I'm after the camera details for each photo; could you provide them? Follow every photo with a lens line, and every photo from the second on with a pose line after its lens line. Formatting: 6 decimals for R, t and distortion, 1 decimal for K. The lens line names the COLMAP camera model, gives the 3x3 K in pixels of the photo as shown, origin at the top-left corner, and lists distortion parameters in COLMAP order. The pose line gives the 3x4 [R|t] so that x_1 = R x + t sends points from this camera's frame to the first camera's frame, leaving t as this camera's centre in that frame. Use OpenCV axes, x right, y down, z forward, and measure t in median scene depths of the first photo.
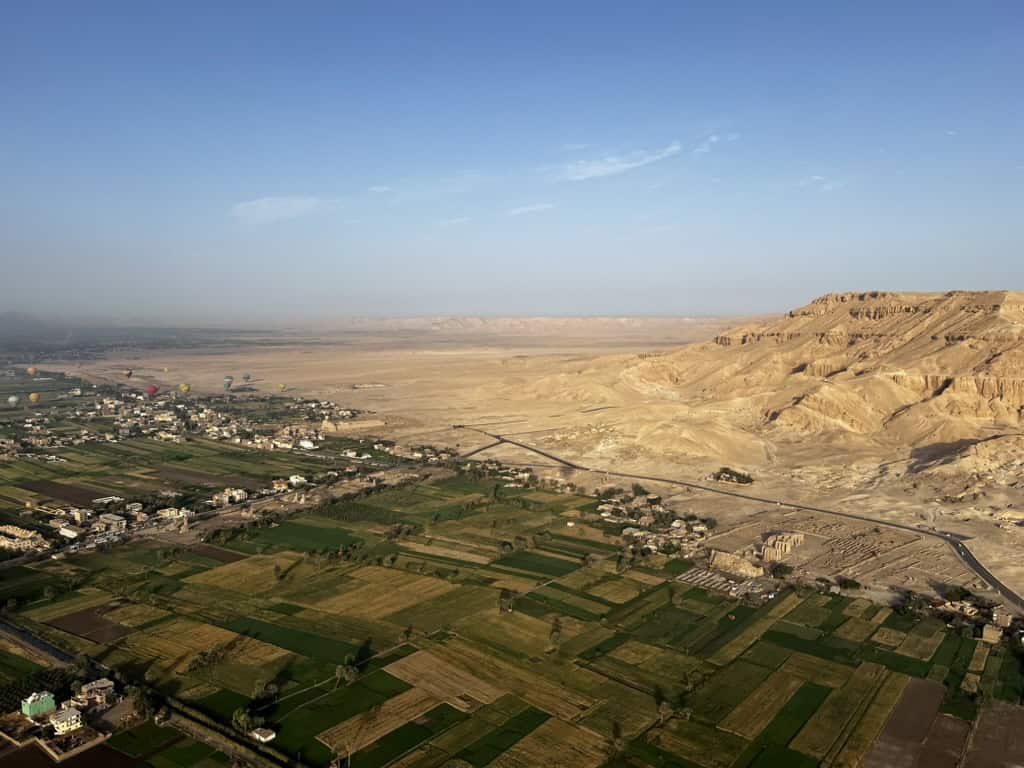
lens RADIAL K [[715.2, 0, 506.5], [0, 715.2, 388.8], [0, 0, 1]] dist [-0.000453, -0.009138]
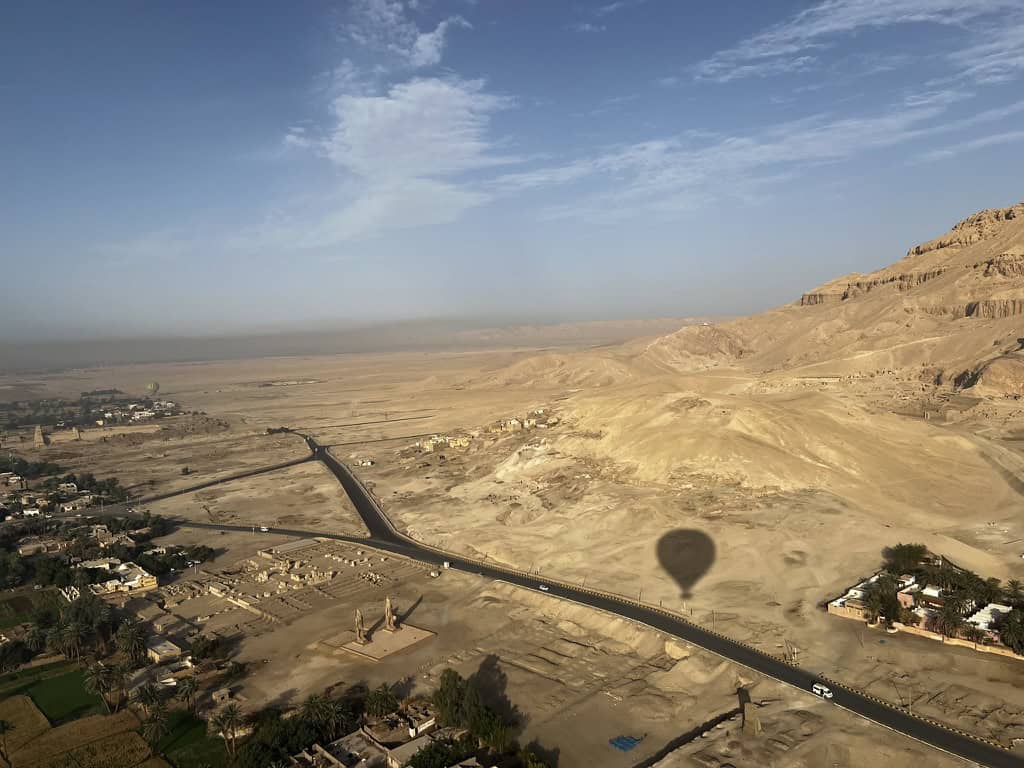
lens RADIAL K [[715.2, 0, 503.2], [0, 715.2, 392.9], [0, 0, 1]] dist [-0.000453, -0.009138]
pose [[0.993939, -0.036098, -0.103834, 0.131849], [0.034398, 0.999244, -0.018114, 0.039239], [0.104409, 0.014432, 0.994430, 0.493786]]
